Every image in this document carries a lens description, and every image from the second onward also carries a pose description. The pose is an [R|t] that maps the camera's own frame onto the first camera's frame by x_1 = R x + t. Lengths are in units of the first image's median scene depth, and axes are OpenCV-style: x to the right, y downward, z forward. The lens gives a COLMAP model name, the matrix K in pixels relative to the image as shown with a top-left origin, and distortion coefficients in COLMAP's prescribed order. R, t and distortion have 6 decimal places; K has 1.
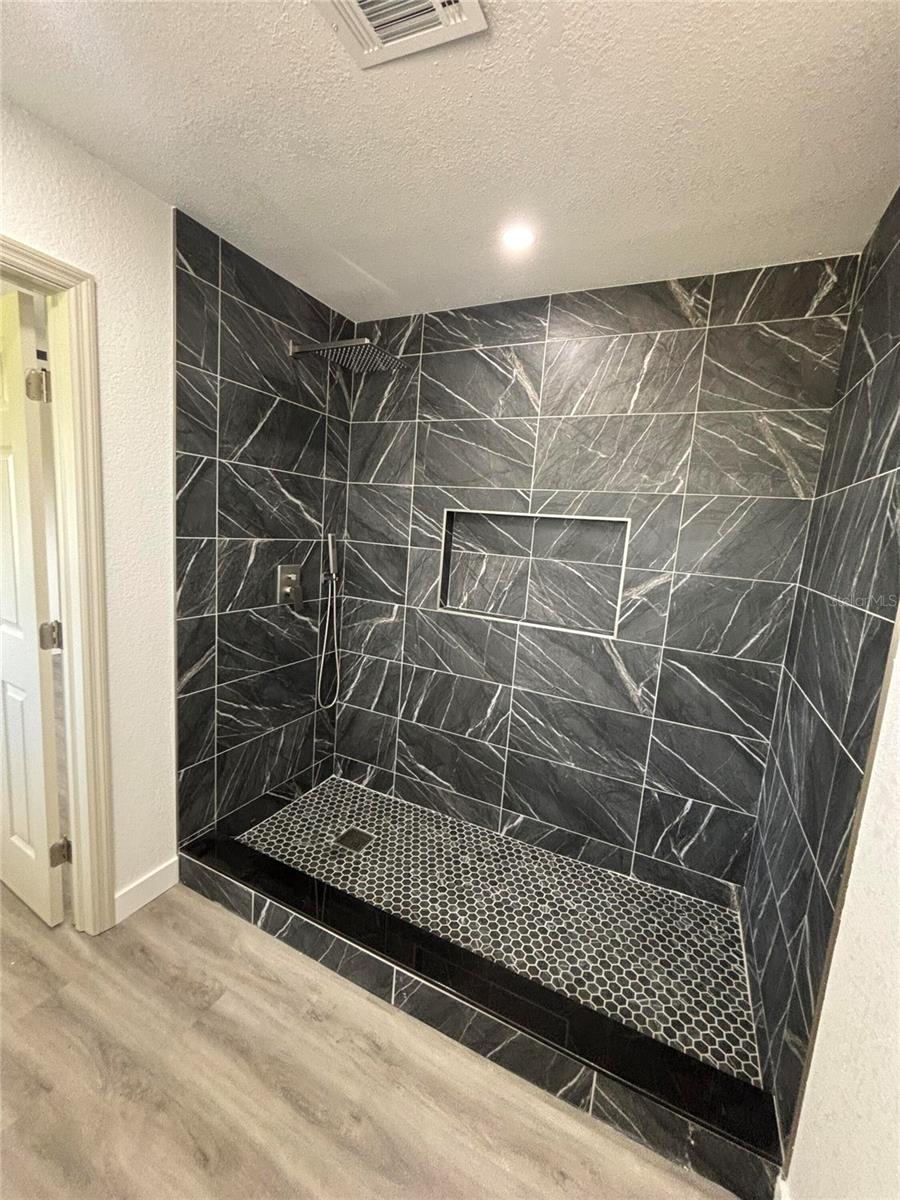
lens RADIAL K [[489.9, 0, 451.3], [0, 489.9, 600.8], [0, 0, 1]] dist [0.014900, -0.005901]
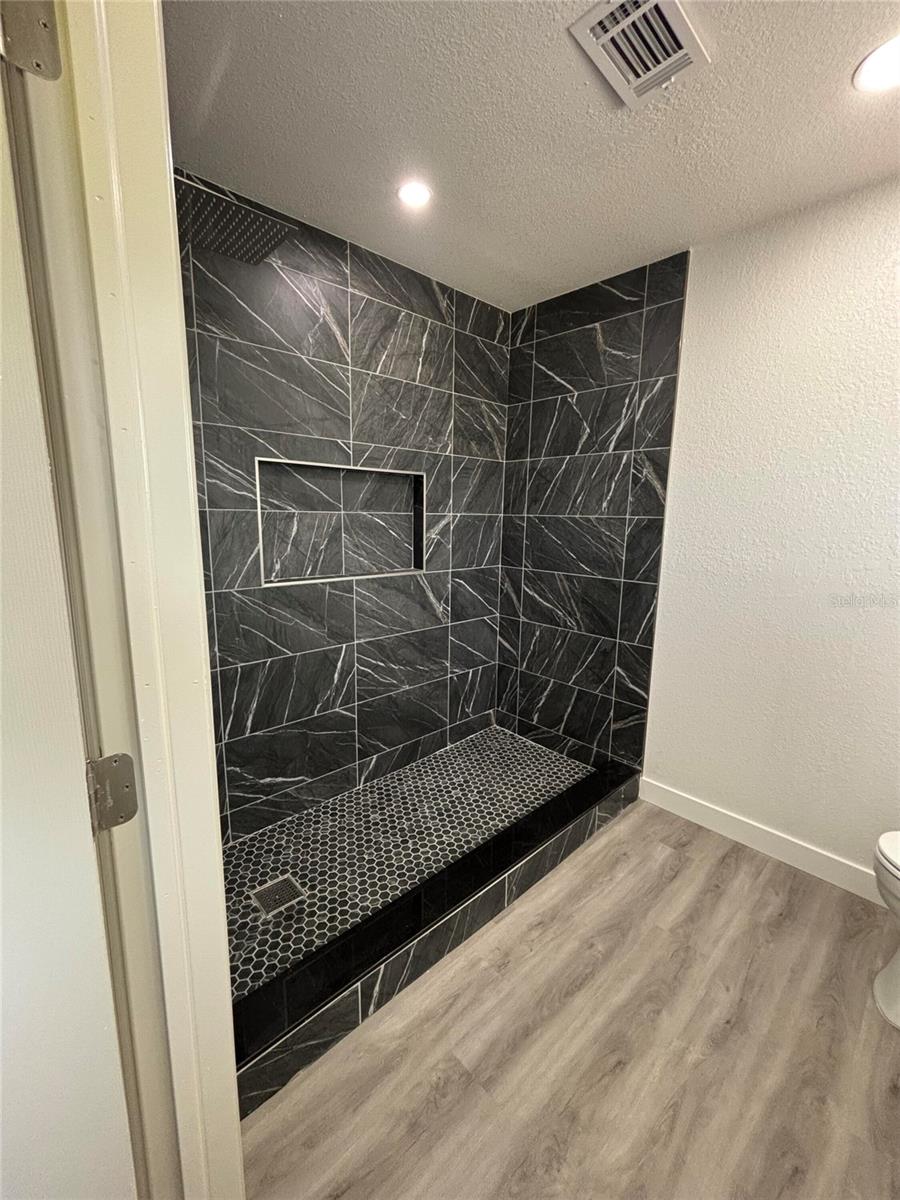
lens RADIAL K [[489.9, 0, 451.3], [0, 489.9, 600.8], [0, 0, 1]] dist [0.014900, -0.005901]
pose [[0.350729, -0.232457, 0.907167, -0.753570], [0.146291, 0.970410, 0.192103, -0.077245], [-0.924980, 0.065334, 0.374358, 0.468867]]
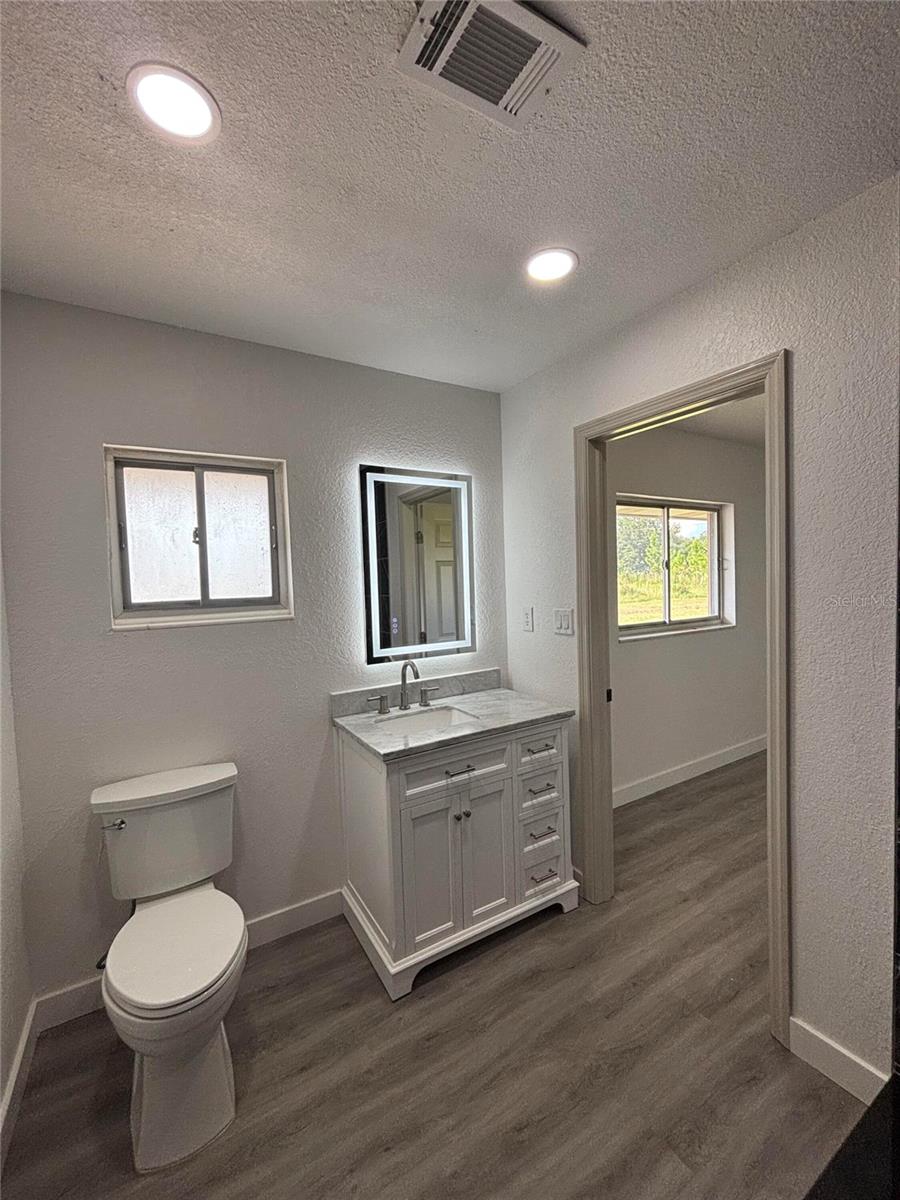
lens RADIAL K [[489.9, 0, 451.3], [0, 489.9, 600.8], [0, 0, 1]] dist [0.014900, -0.005901]
pose [[-0.538293, -0.019137, -0.842541, 0.322499], [-0.131124, 0.989469, 0.061300, -0.084689], [0.832495, 0.143474, -0.535133, 0.709937]]
